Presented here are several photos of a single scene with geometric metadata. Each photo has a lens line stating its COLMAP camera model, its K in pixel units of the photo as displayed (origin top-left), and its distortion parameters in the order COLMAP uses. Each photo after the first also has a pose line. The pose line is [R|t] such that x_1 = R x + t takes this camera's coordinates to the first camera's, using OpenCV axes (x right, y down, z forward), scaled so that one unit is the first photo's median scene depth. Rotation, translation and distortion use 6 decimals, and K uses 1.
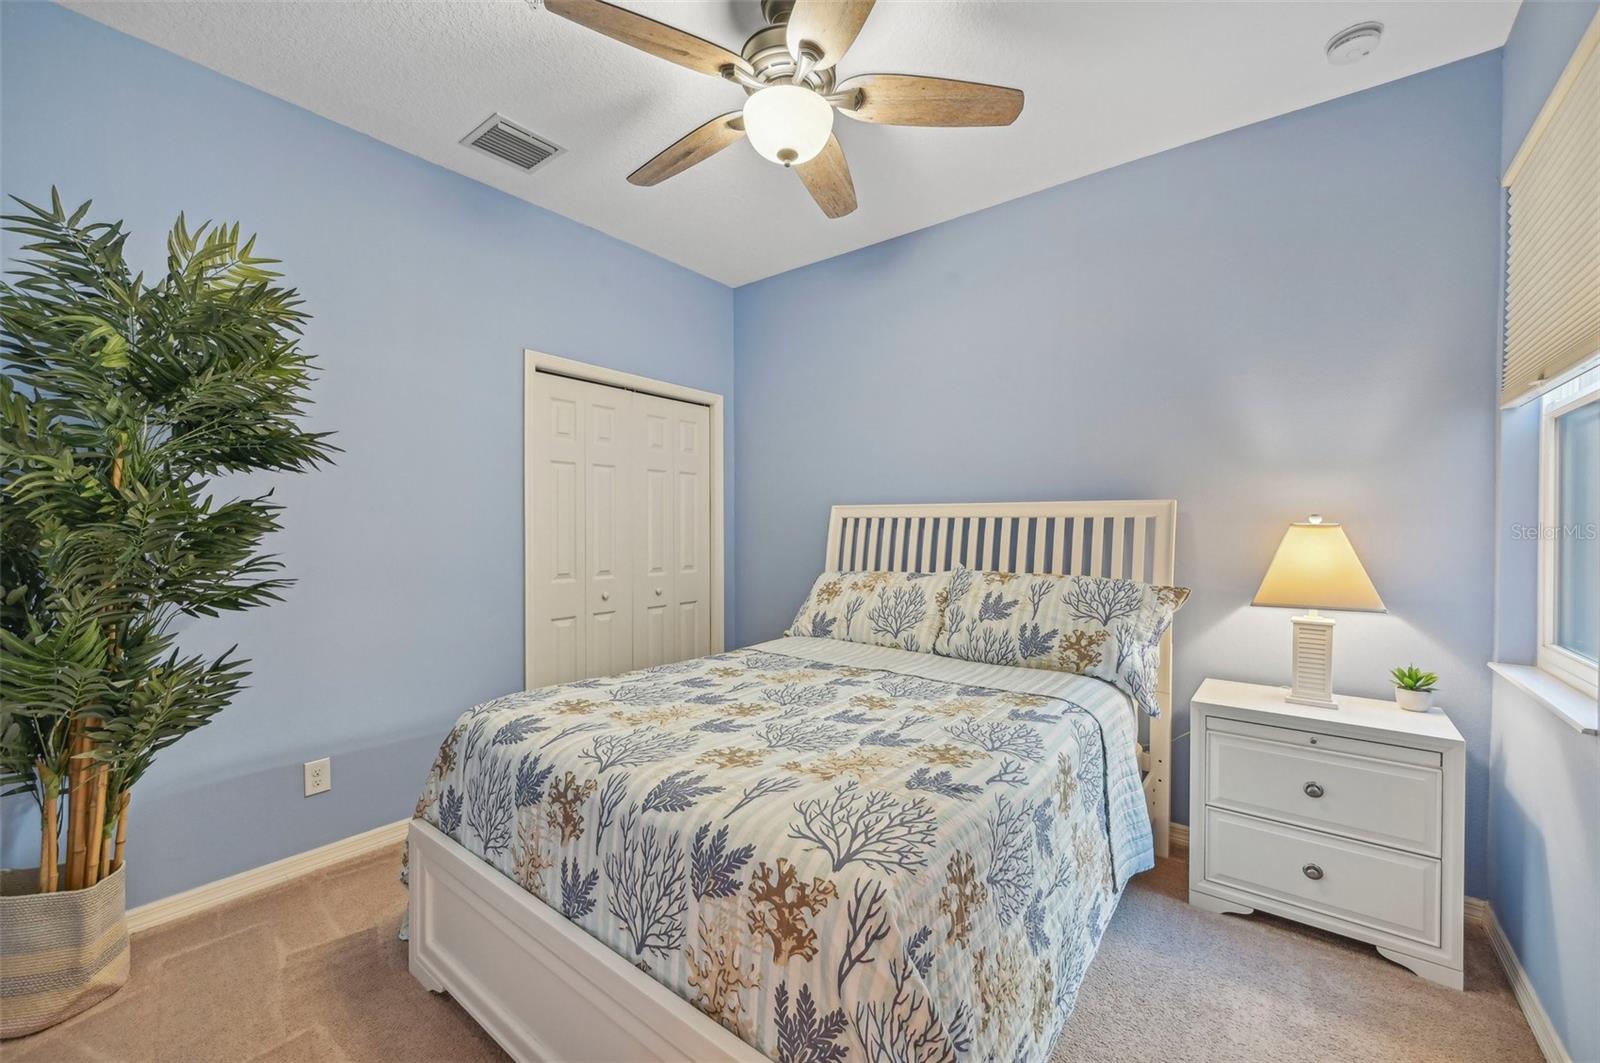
lens RADIAL K [[648.2, 0, 803.3], [0, 648.2, 528.5], [0, 0, 1]] dist [-0.000523, 0.000059]
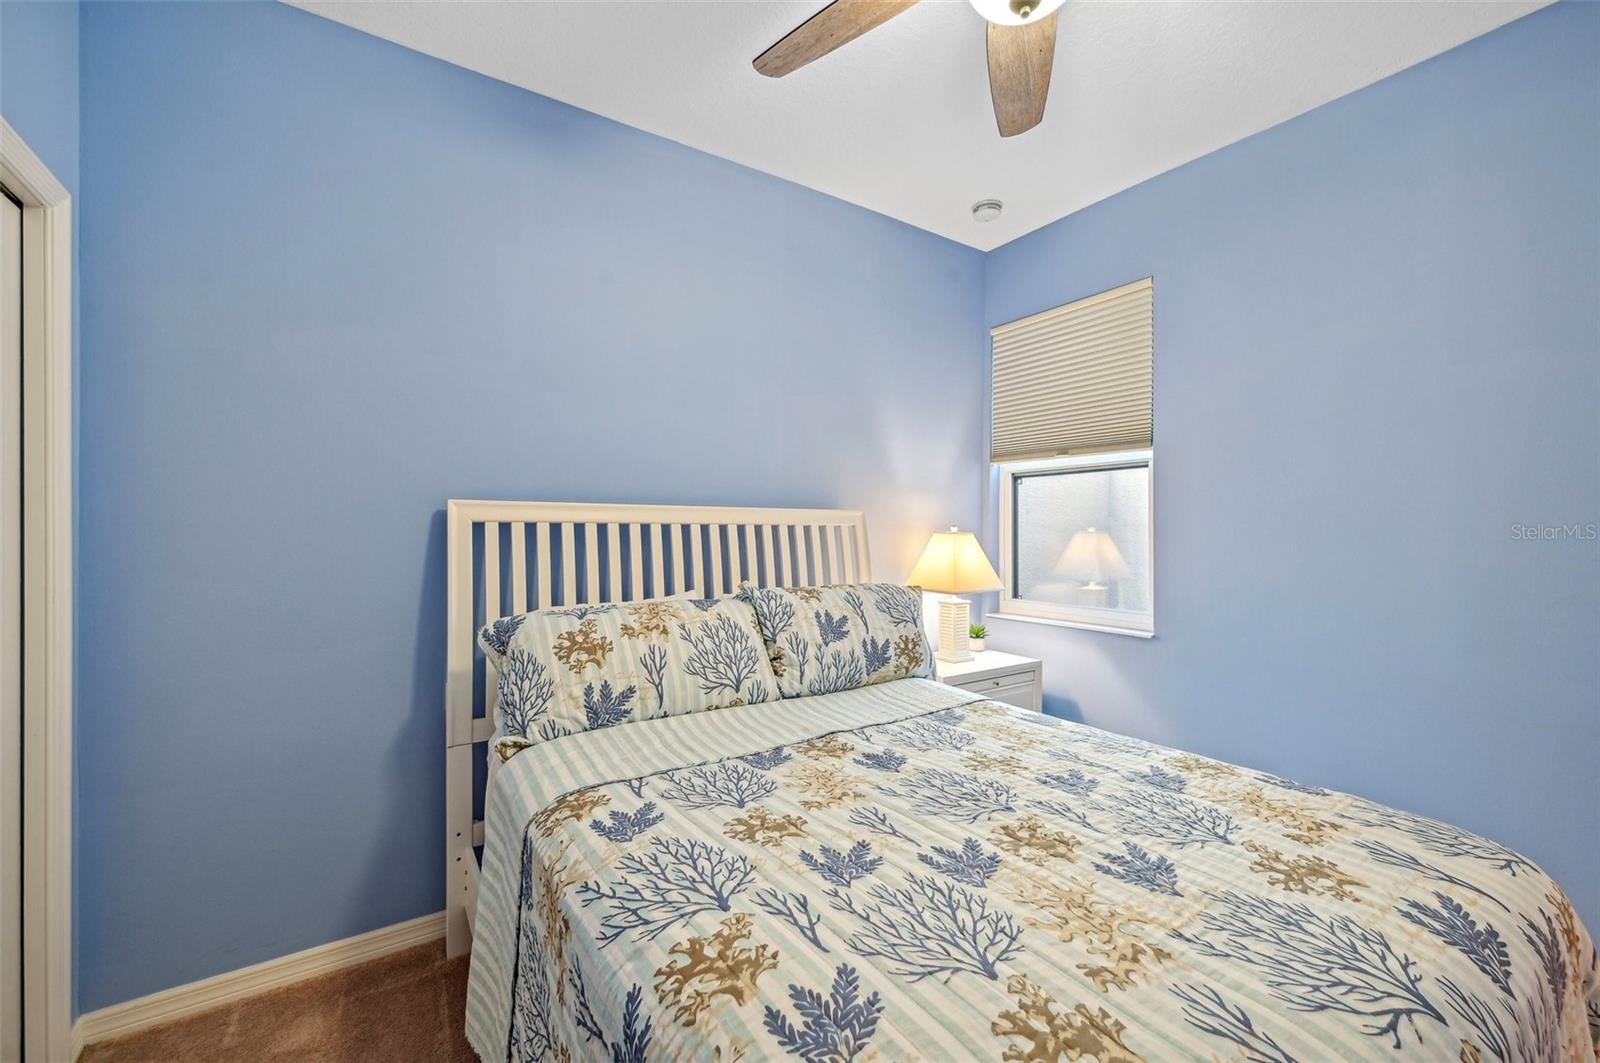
lens RADIAL K [[648.2, 0, 790.9], [0, 648.2, 507.6], [0, 0, 1]] dist [-0.000523, 0.000059]
pose [[0.315965, 0.028408, 0.948345, -0.619378], [0.001963, 0.999530, -0.030596, -0.016813], [-0.948769, 0.011529, 0.315761, 0.831276]]
